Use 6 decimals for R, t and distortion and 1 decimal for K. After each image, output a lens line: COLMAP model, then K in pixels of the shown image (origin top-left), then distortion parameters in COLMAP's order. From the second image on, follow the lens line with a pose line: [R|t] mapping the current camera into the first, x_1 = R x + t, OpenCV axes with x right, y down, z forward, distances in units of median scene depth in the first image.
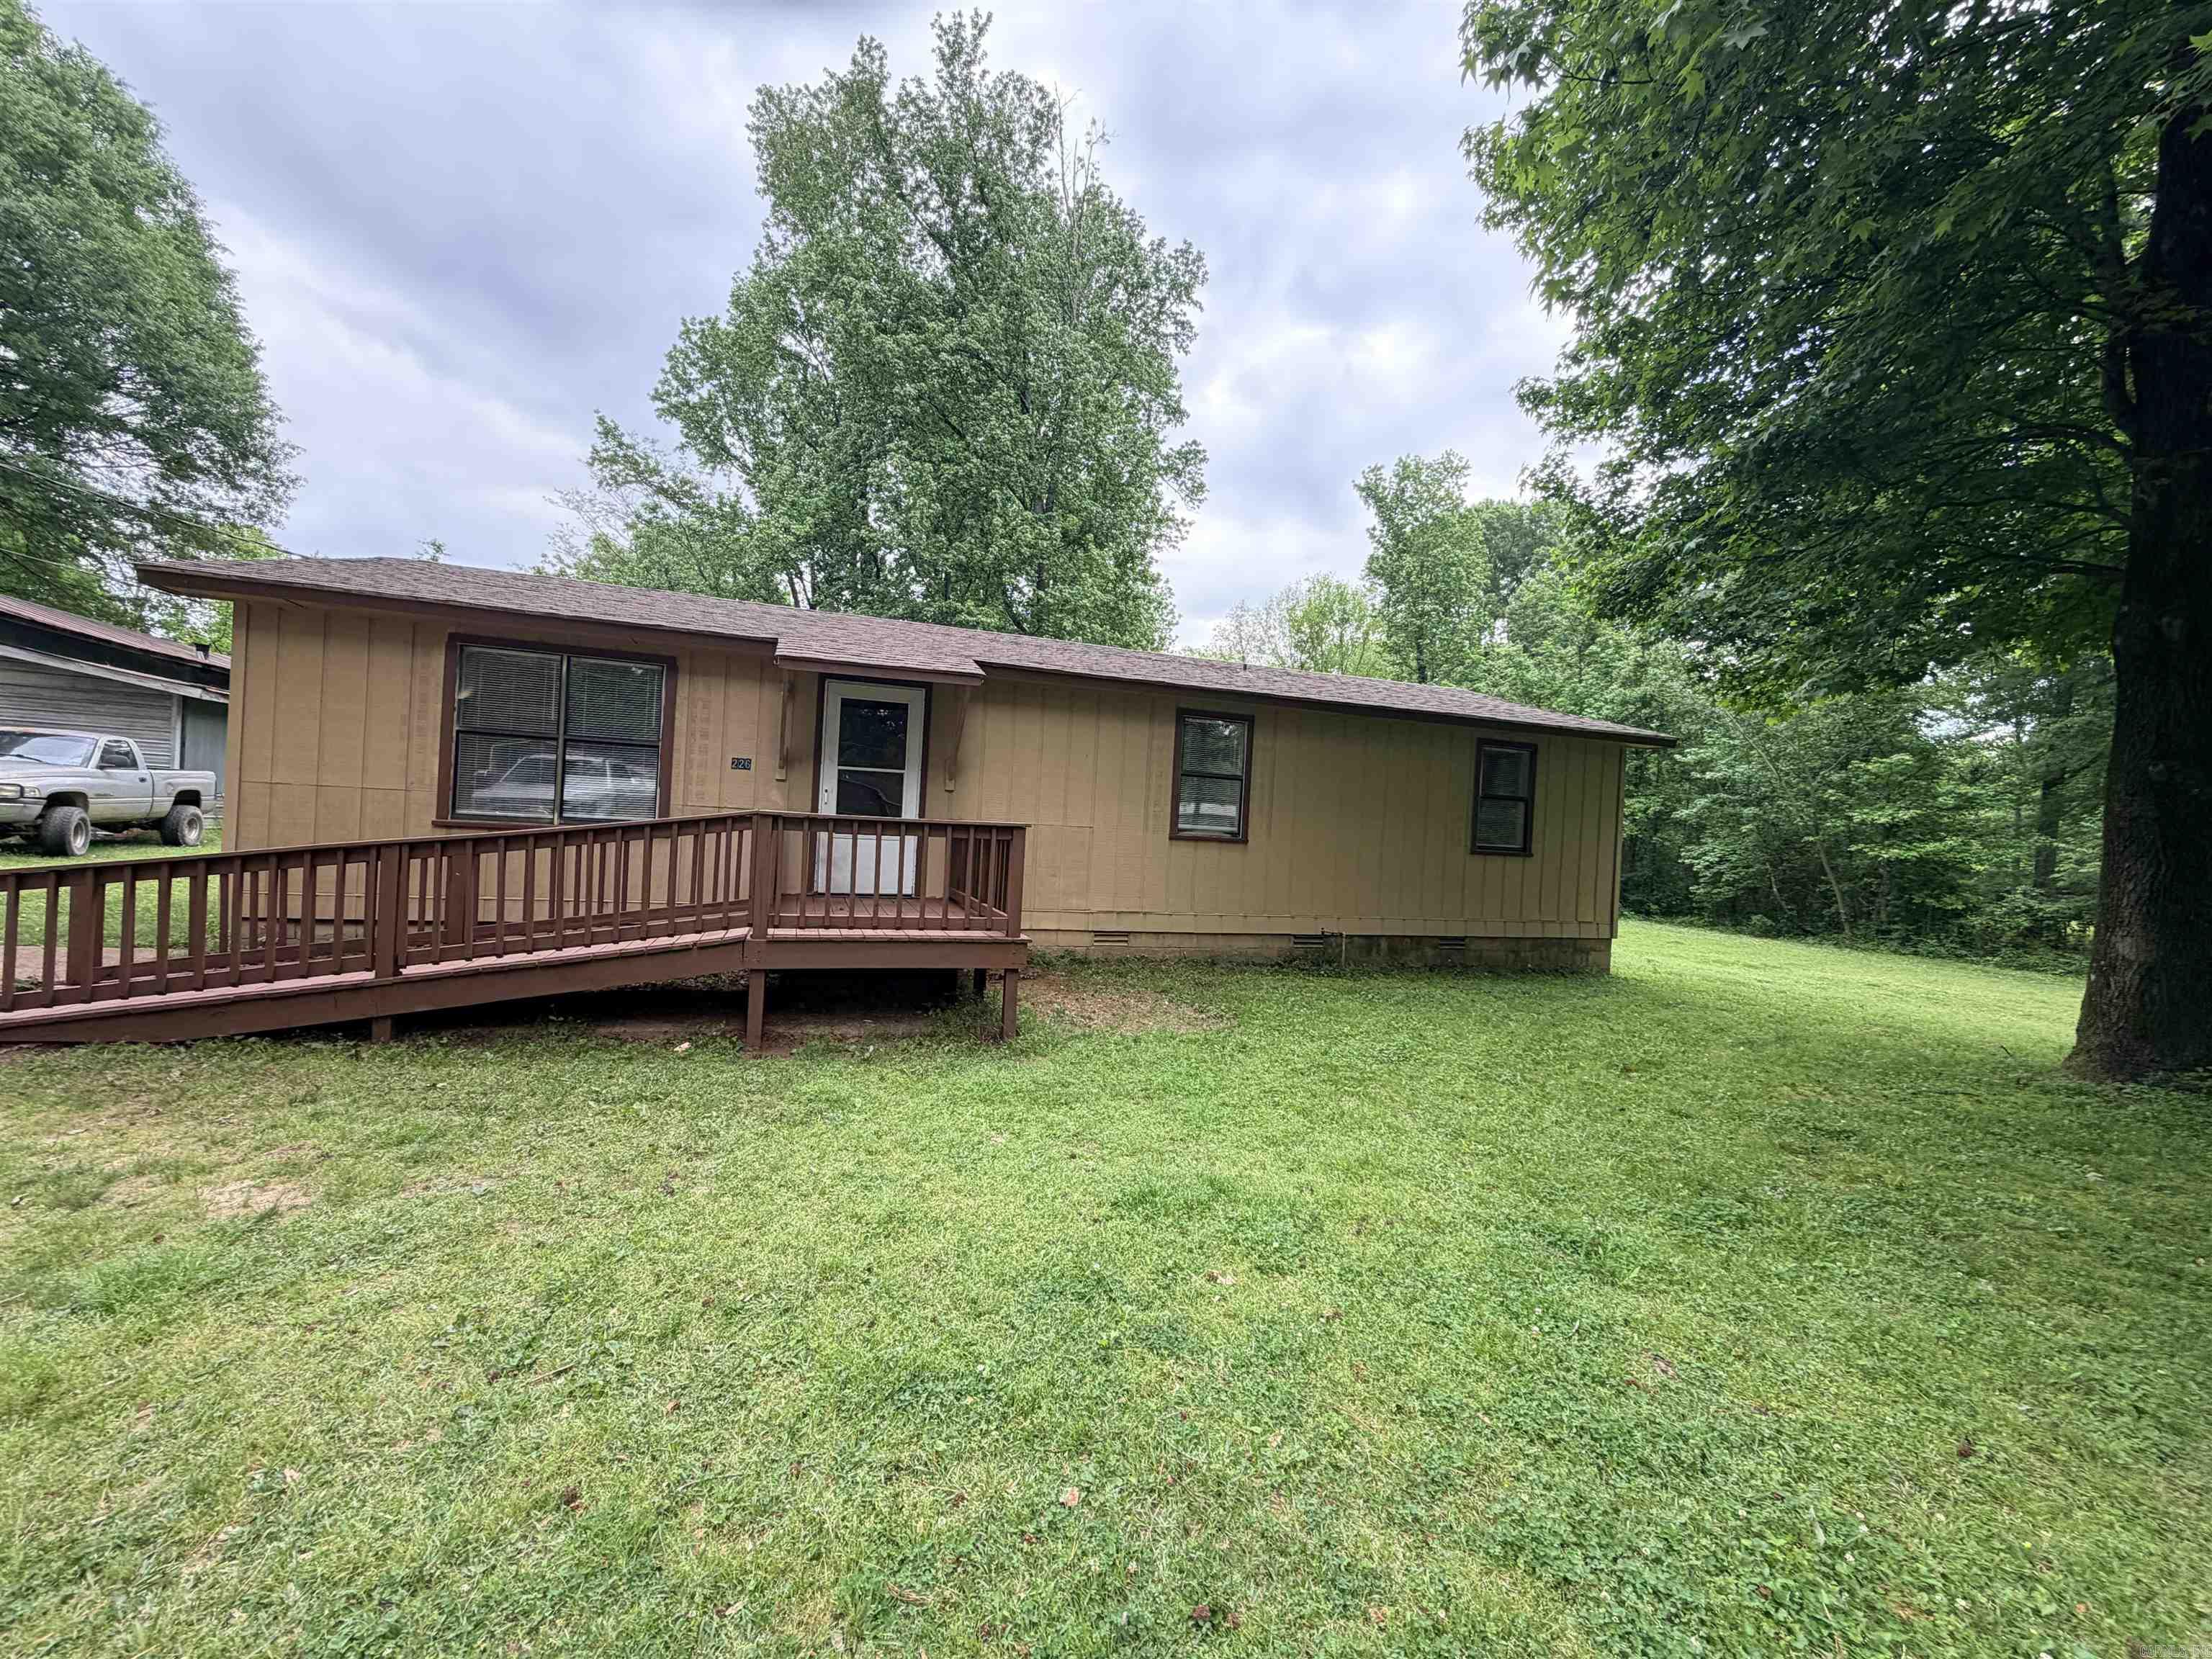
lens RADIAL K [[882.6, 0, 1105.0], [0, 882.6, 831.4], [0, 0, 1]] dist [0.001706, -0.000228]
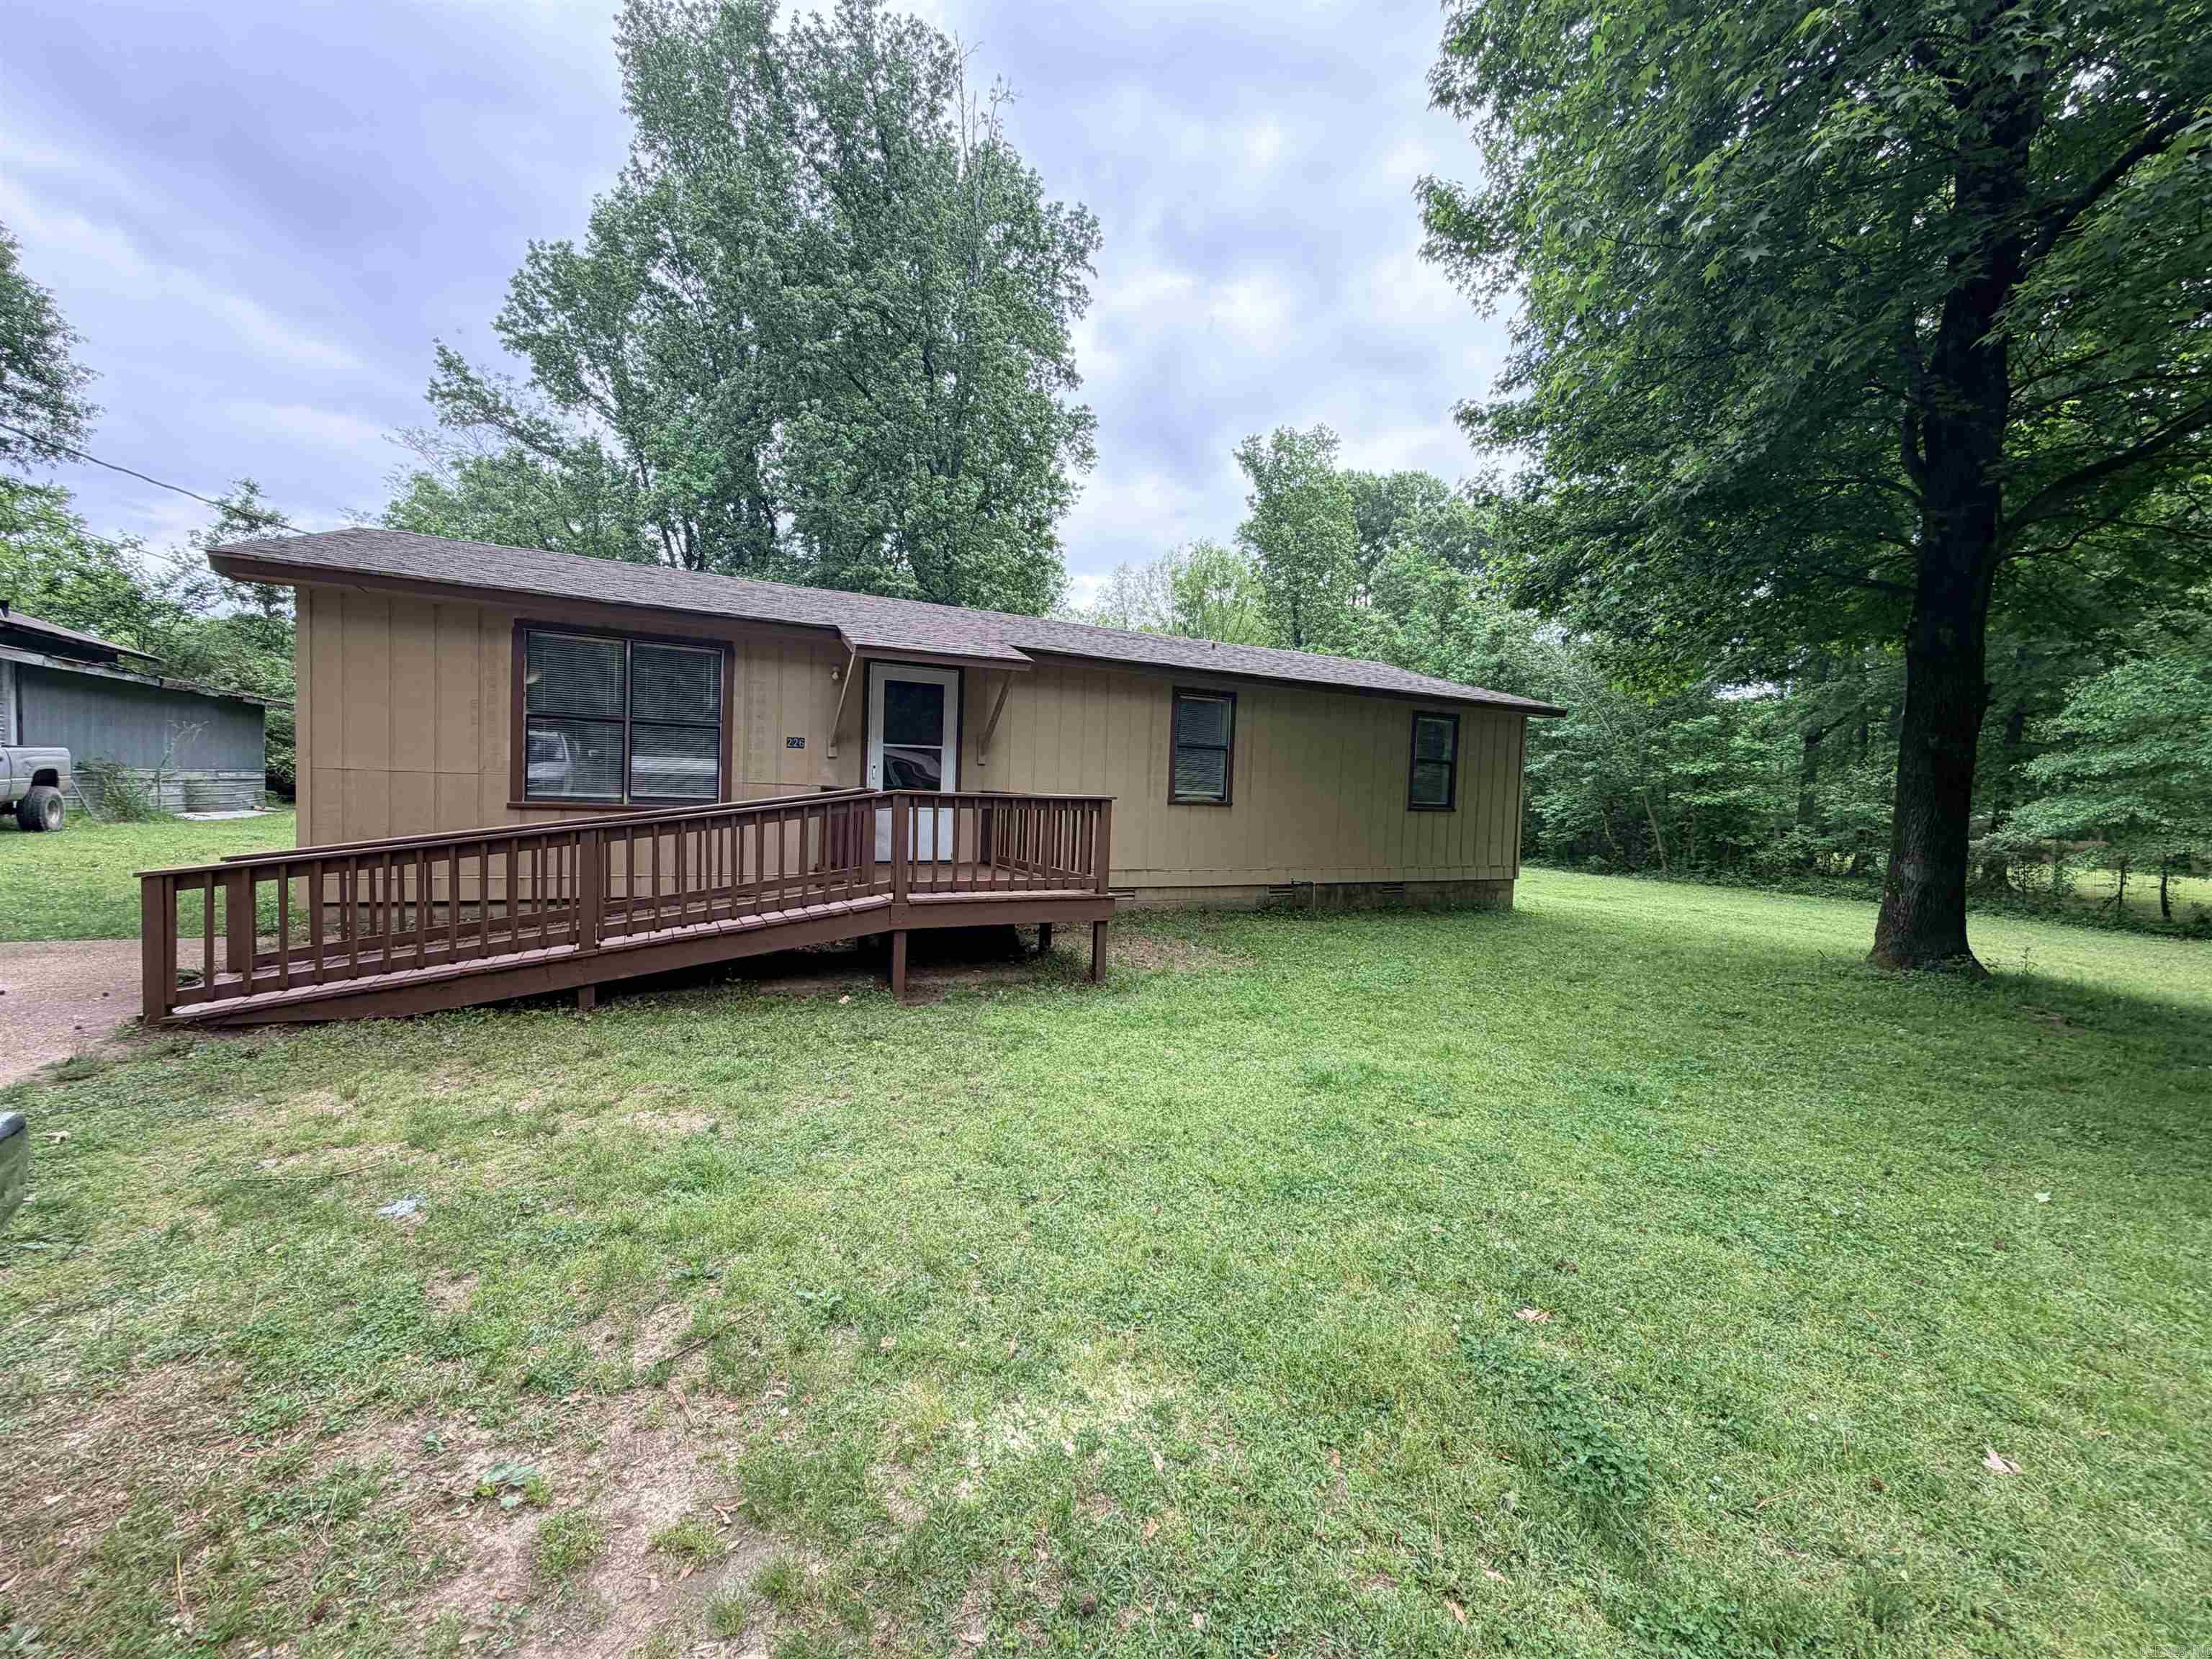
lens RADIAL K [[882.6, 0, 1105.1], [0, 882.6, 830.8], [0, 0, 1]] dist [0.001706, -0.000228]
pose [[0.987784, -0.025436, 0.153739, -0.157611], [0.018159, 0.998656, 0.048553, -0.011616], [-0.154767, -0.045168, 0.986918, -0.084761]]
